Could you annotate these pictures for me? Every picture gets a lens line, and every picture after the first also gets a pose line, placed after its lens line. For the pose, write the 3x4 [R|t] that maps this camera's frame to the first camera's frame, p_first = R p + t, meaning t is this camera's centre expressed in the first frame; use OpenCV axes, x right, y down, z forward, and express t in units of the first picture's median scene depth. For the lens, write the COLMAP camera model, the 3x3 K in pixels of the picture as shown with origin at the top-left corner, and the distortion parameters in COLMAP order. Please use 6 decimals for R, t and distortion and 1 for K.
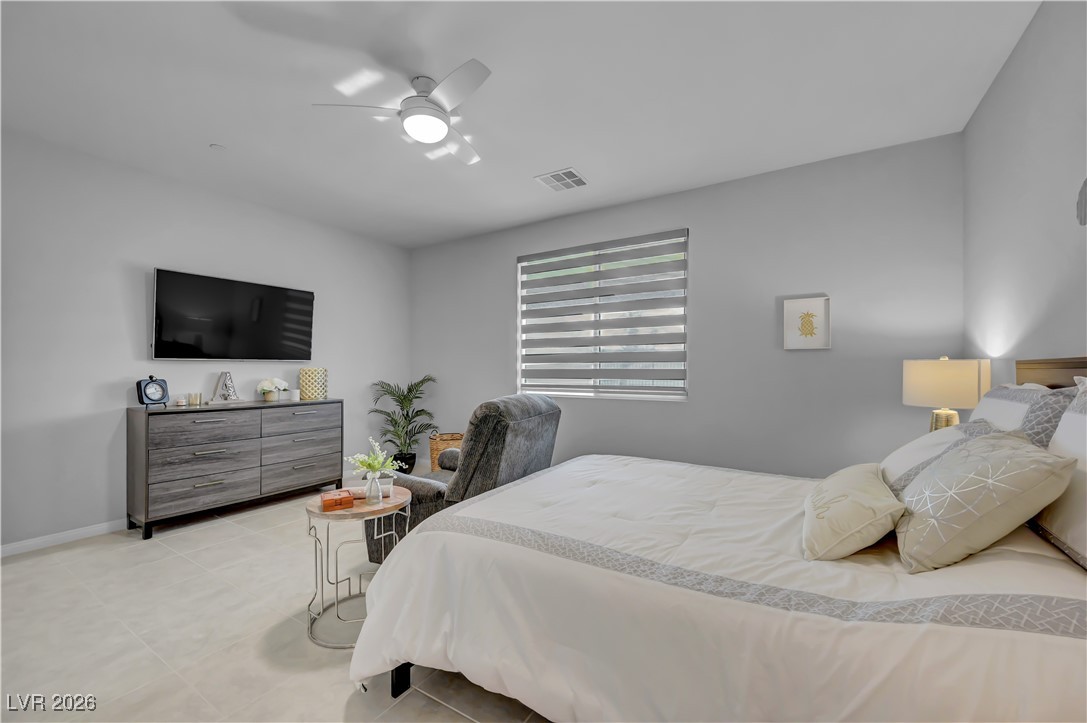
lens RADIAL K [[432.9, 0, 546.3], [0, 432.9, 365.9], [0, 0, 1]] dist [-0.001132, 0.000010]
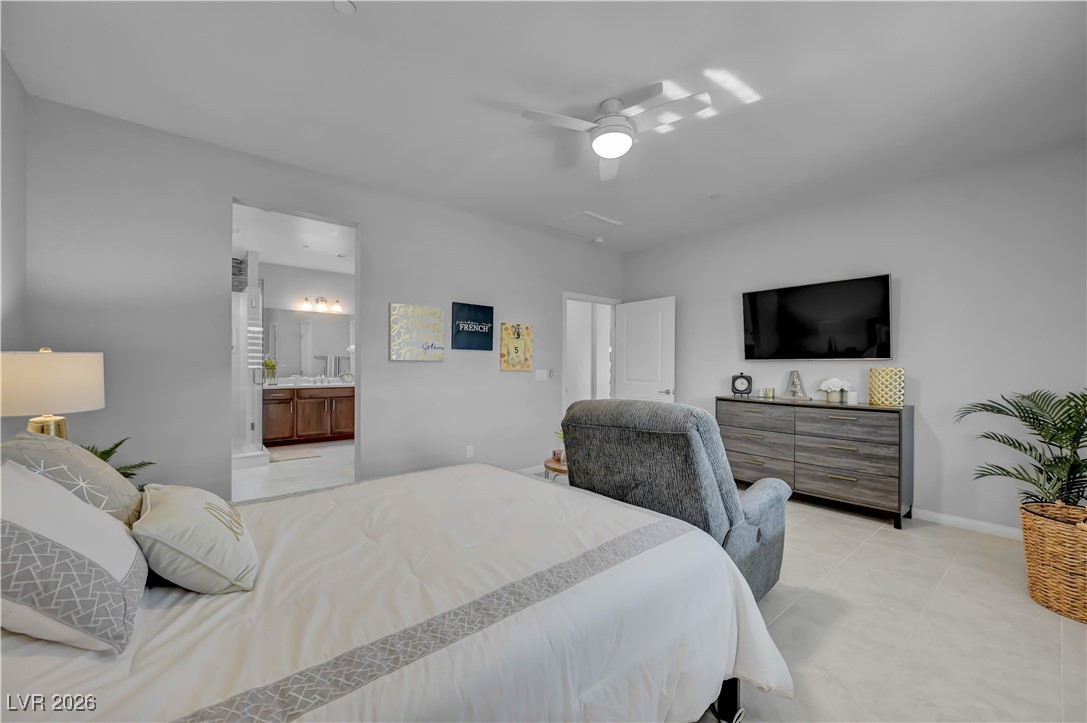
lens RADIAL K [[432.9, 0, 546.3], [0, 432.9, 365.9], [0, 0, 1]] dist [-0.001132, 0.000010]
pose [[-0.318244, 0.001450, -0.948008, 0.506344], [0.003022, 0.999995, 0.000515, -0.000669], [0.948004, -0.002701, -0.318247, 0.754354]]
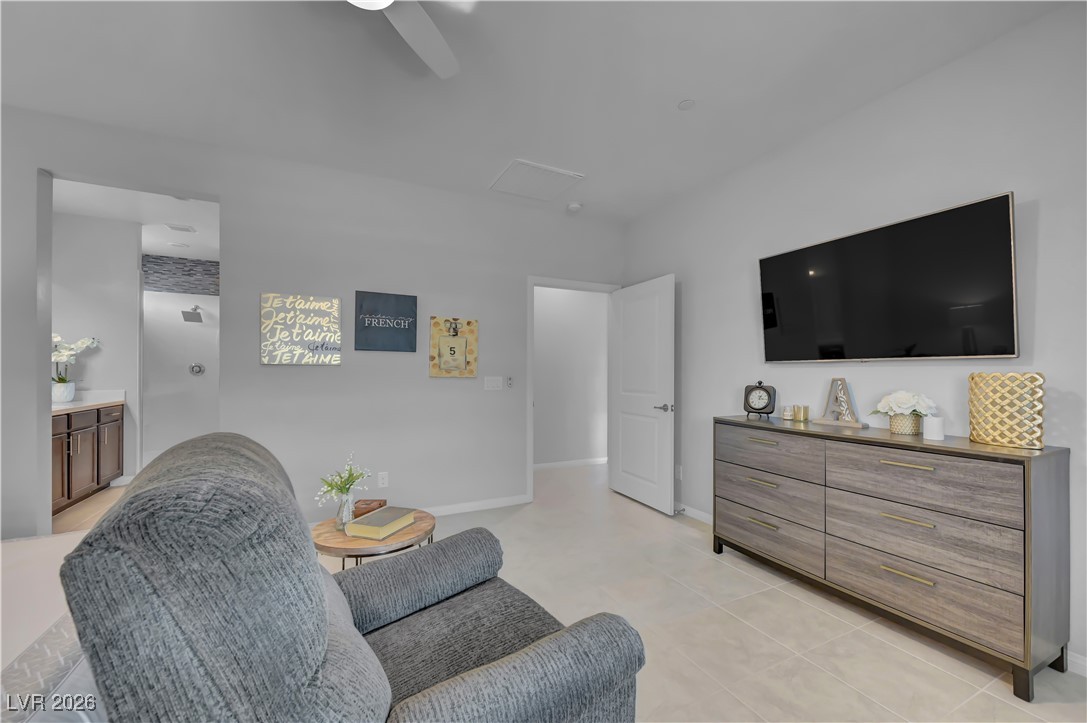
lens RADIAL K [[440.4, 0, 545.3], [0, 440.4, 370.5], [0, 0, 1]] dist [0.001397, 0.000245]
pose [[-0.529210, -0.003612, -0.848483, 0.078994], [0.003187, 0.999975, -0.006245, 0.004555], [0.848485, -0.006009, -0.529185, 0.980043]]
